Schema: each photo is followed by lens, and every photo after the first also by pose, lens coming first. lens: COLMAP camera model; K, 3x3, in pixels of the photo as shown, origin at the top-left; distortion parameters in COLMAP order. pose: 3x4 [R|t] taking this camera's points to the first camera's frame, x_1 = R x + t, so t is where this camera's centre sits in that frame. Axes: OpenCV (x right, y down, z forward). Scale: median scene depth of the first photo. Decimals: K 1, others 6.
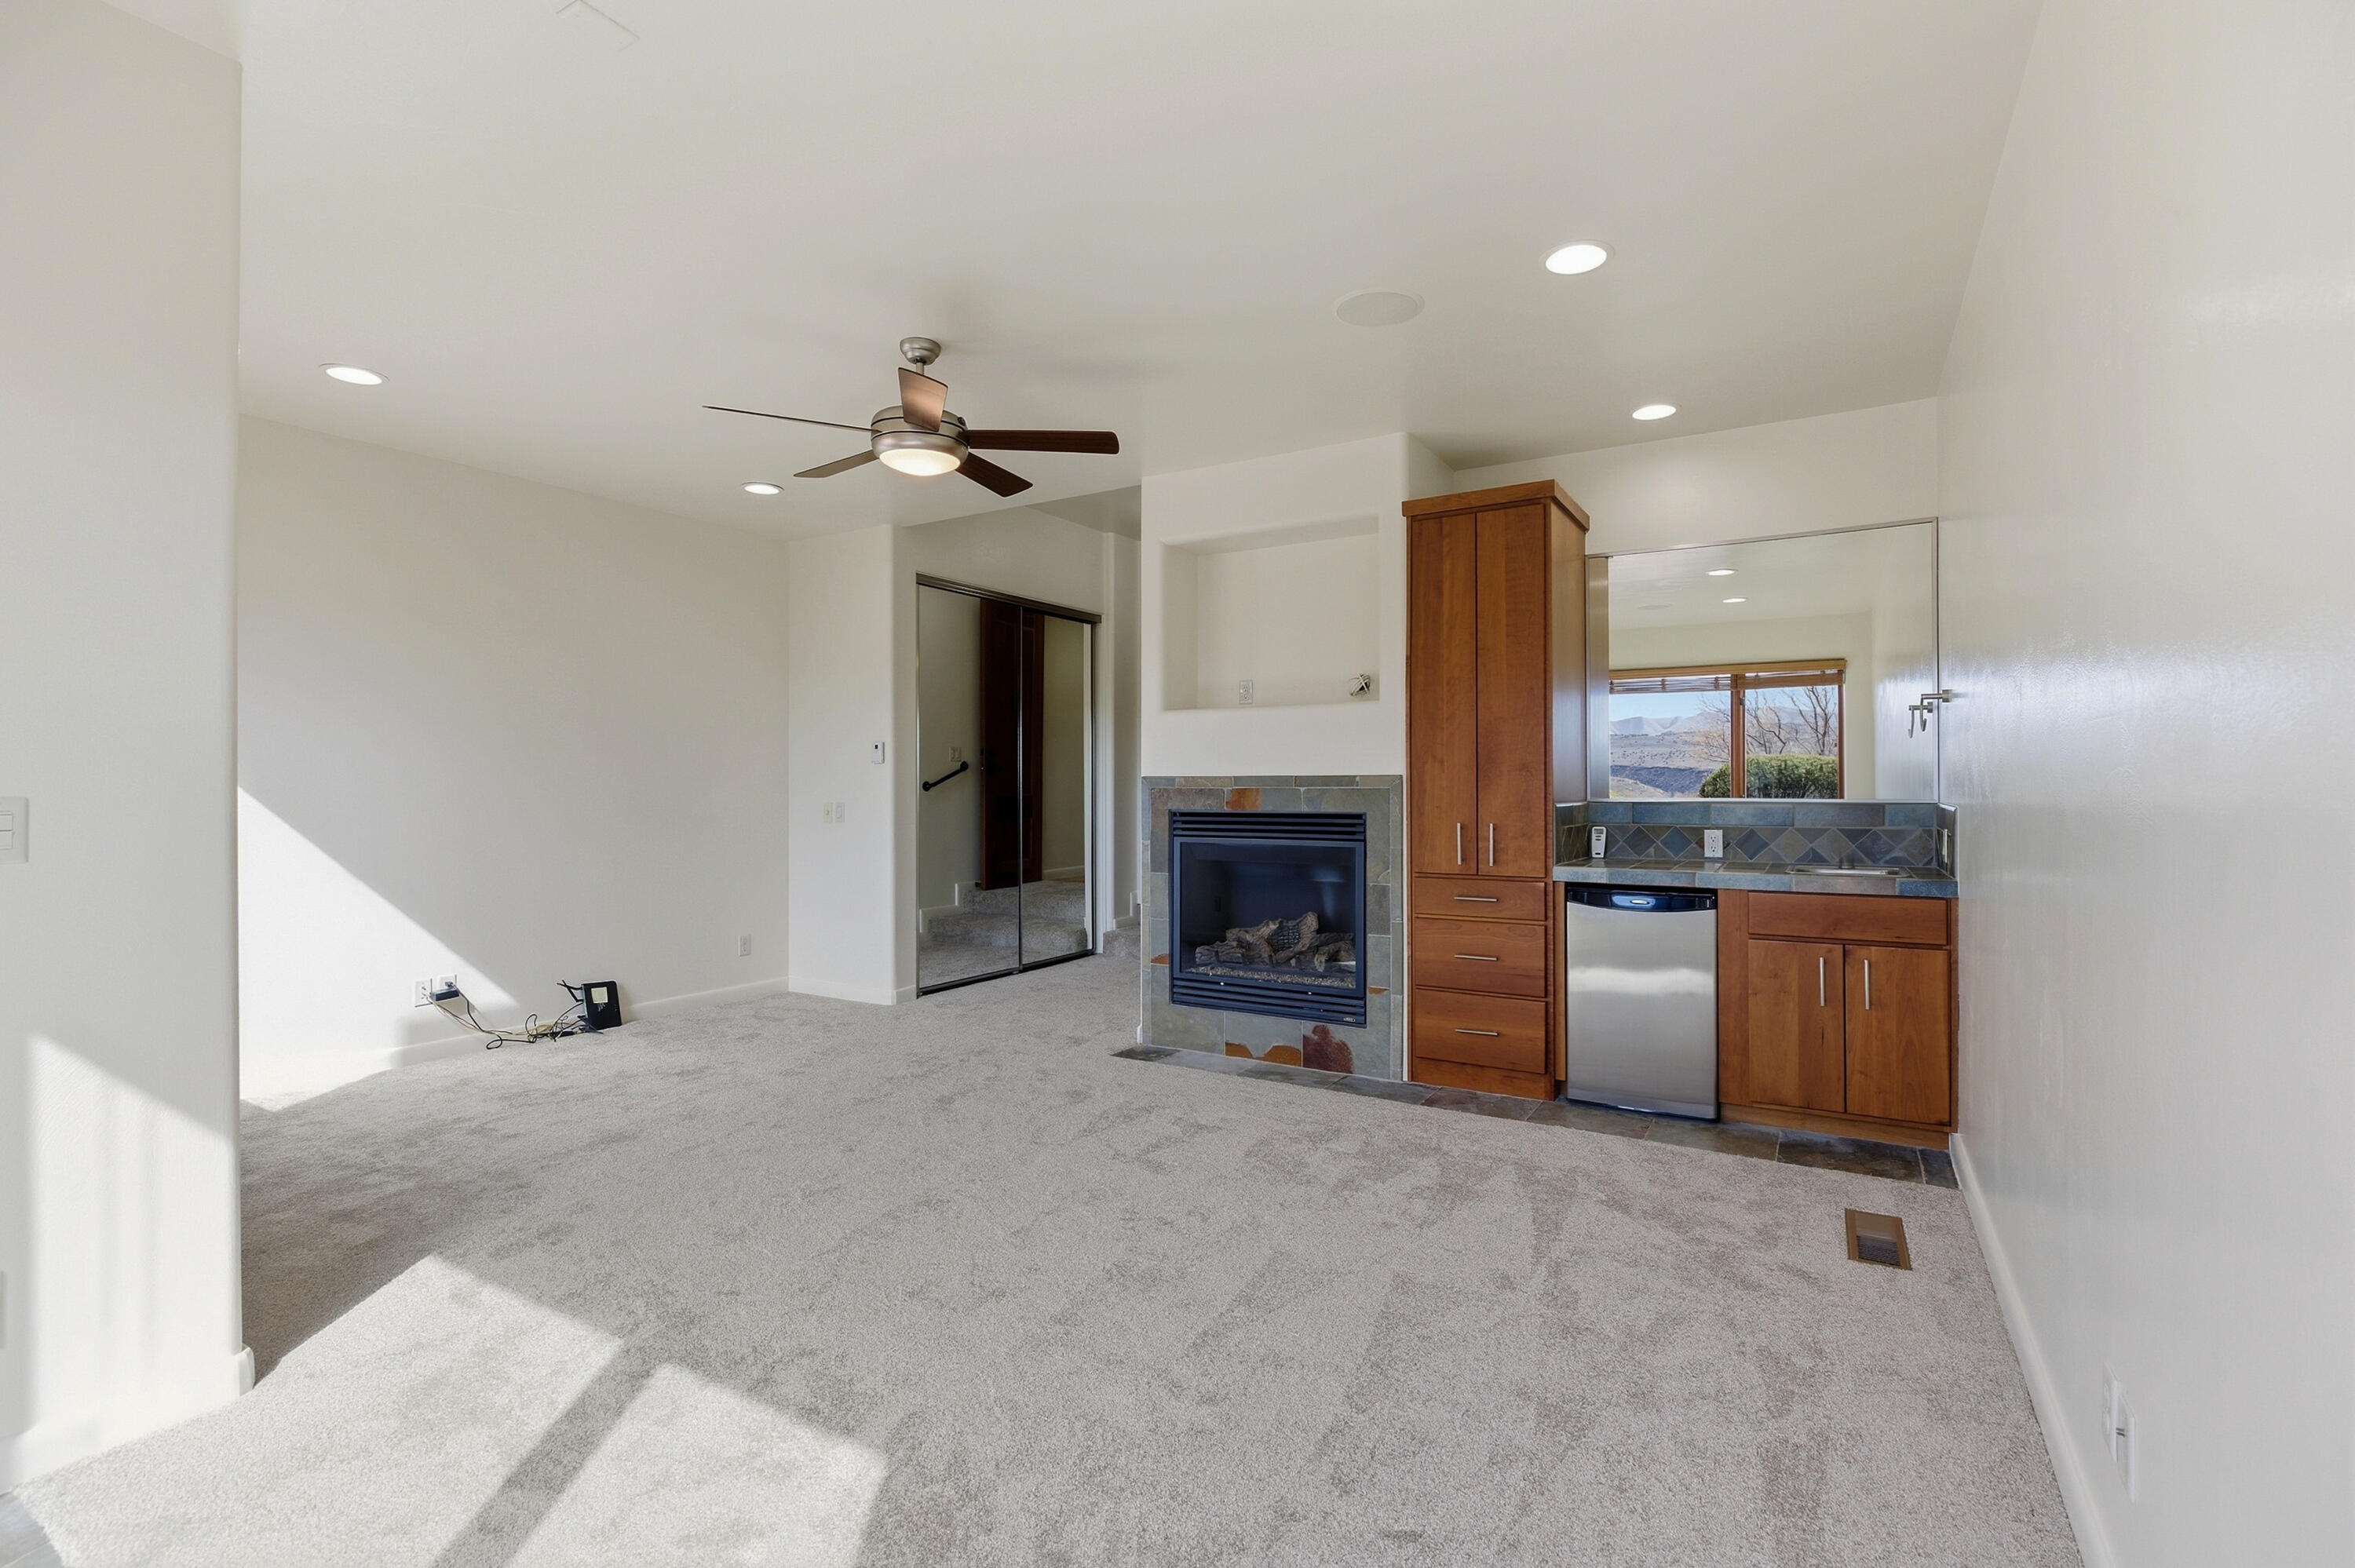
lens RADIAL K [[1059.3, 0, 1196.7], [0, 1059.3, 782.0], [0, 0, 1]] dist [-0.002945, -0.000745]
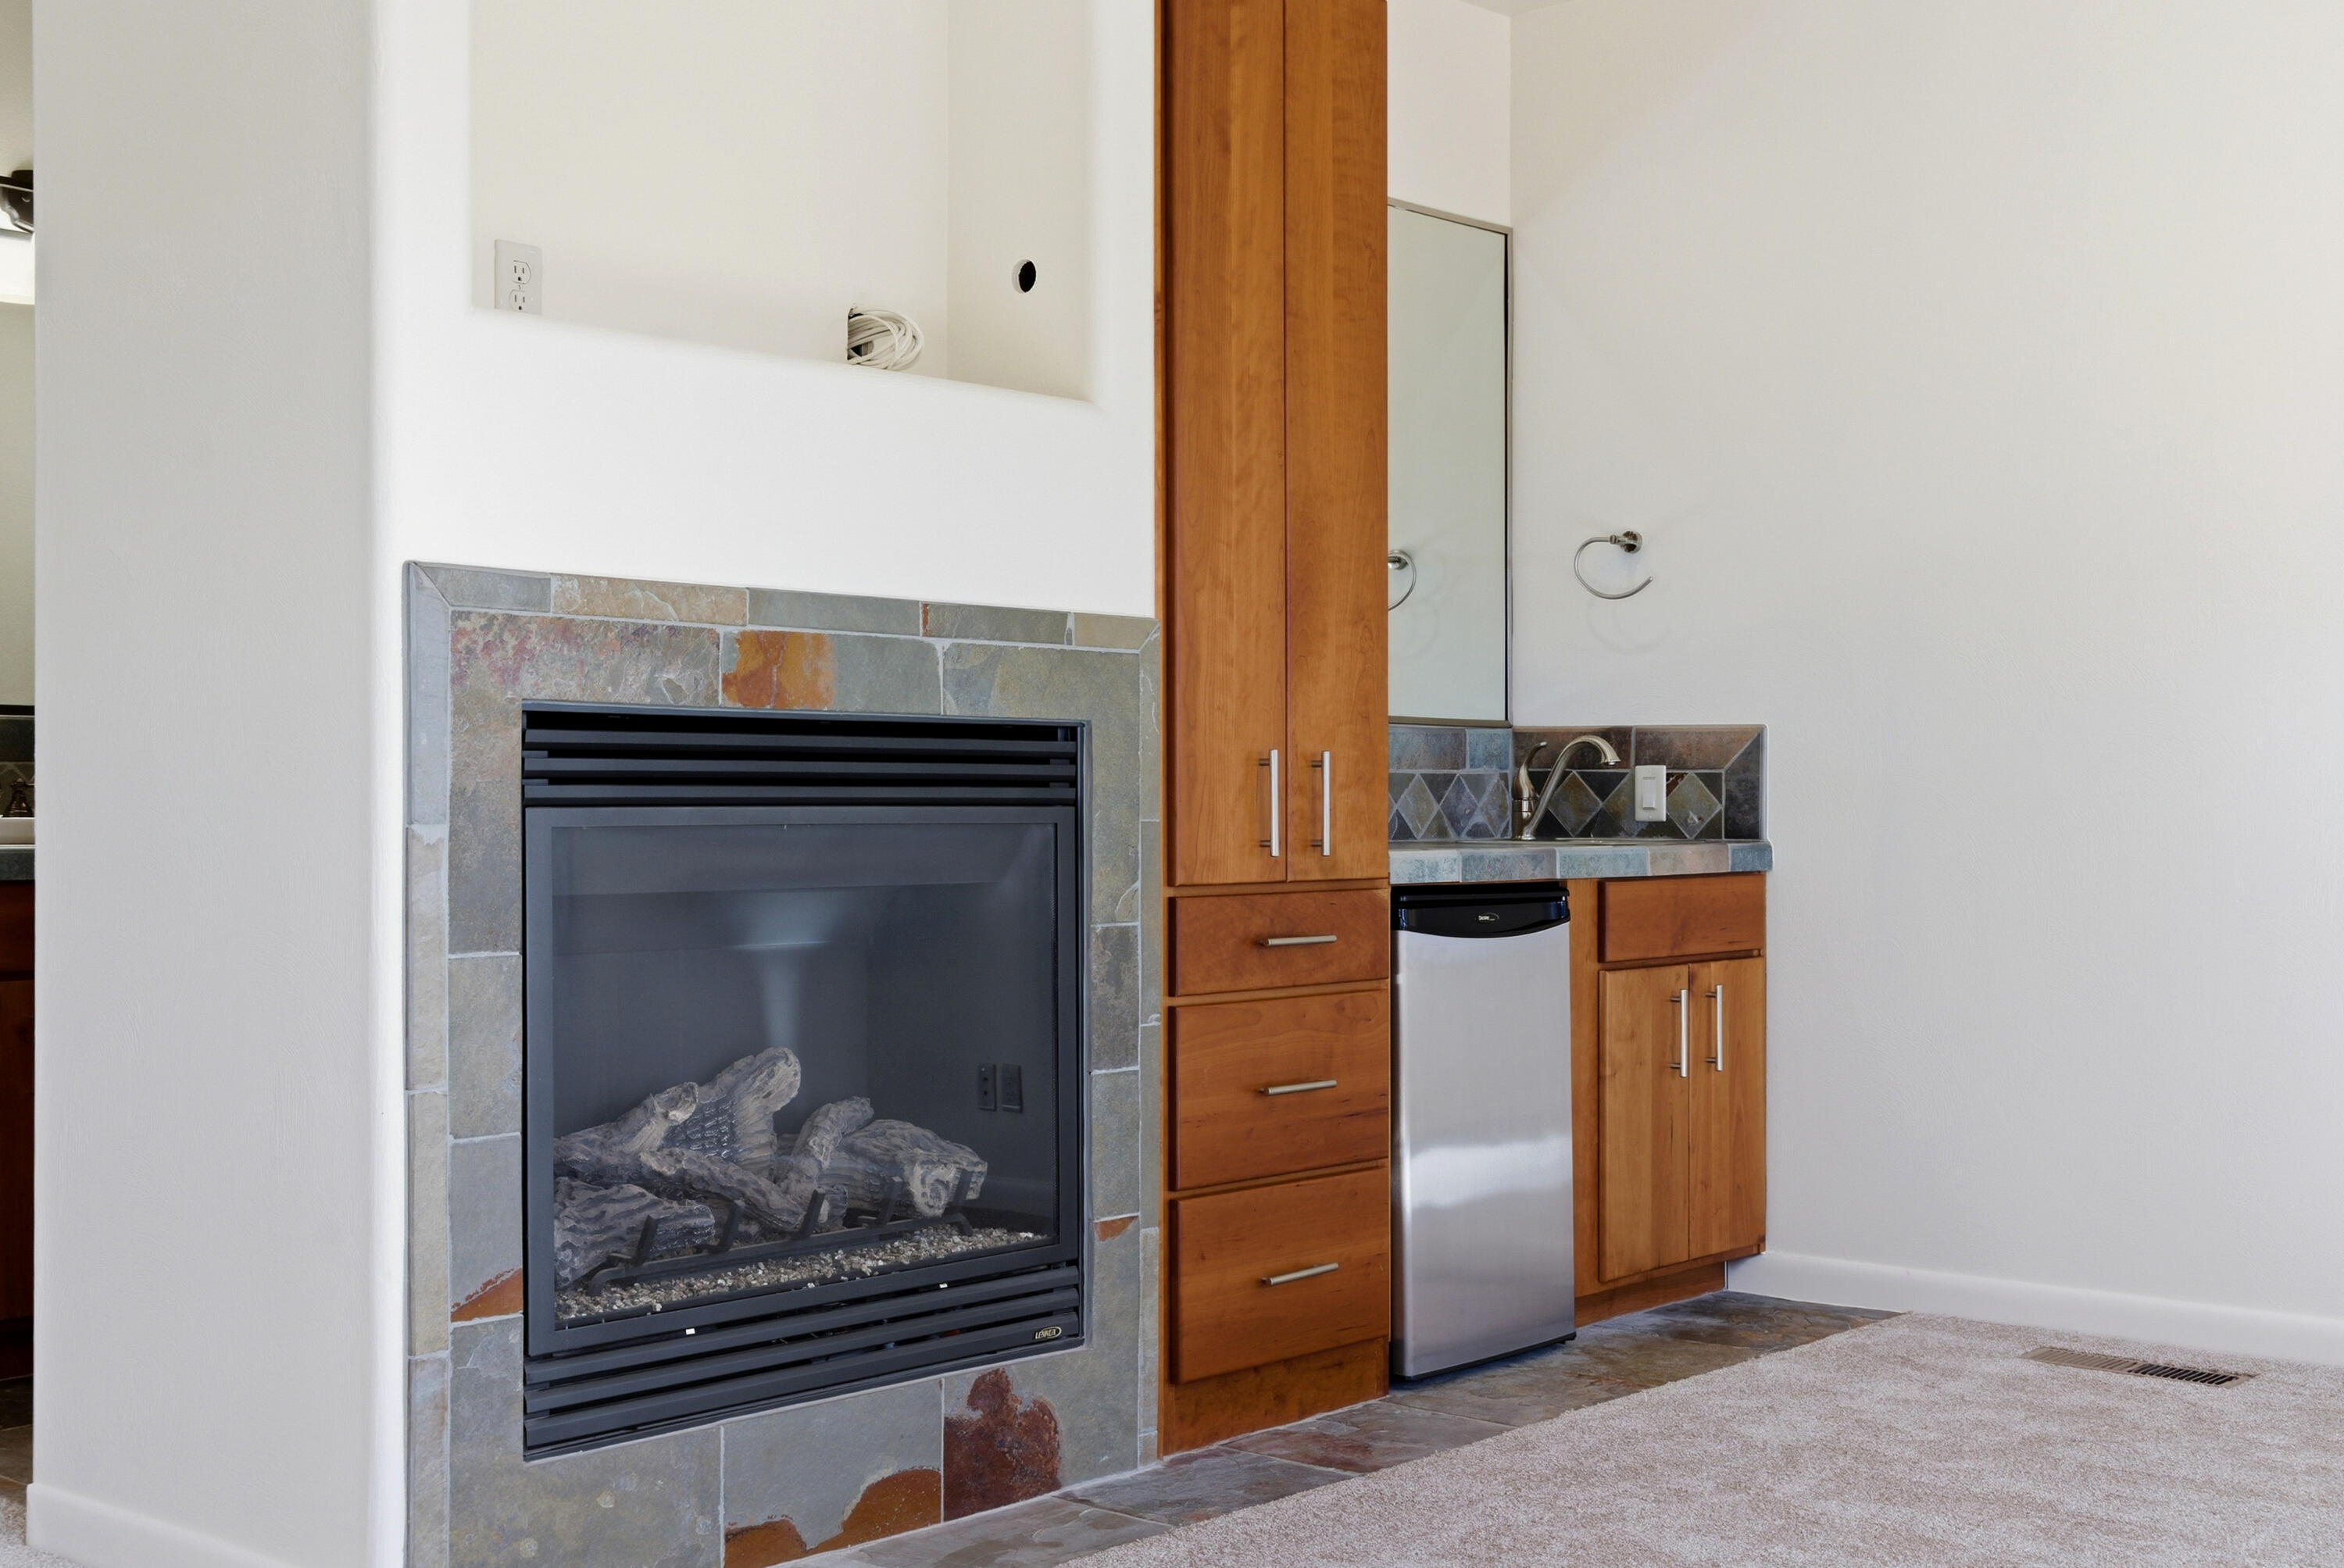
lens RADIAL K [[2764.0, 0, 1173.7], [0, 2764.0, 815.5], [0, 0, 1]] dist [0.007996, 0.008393]
pose [[0.187722, -0.002376, 0.982219, -0.668722], [-0.003826, 0.999988, 0.003150, 0.052630], [-0.982215, -0.004349, 0.187711, 0.743595]]
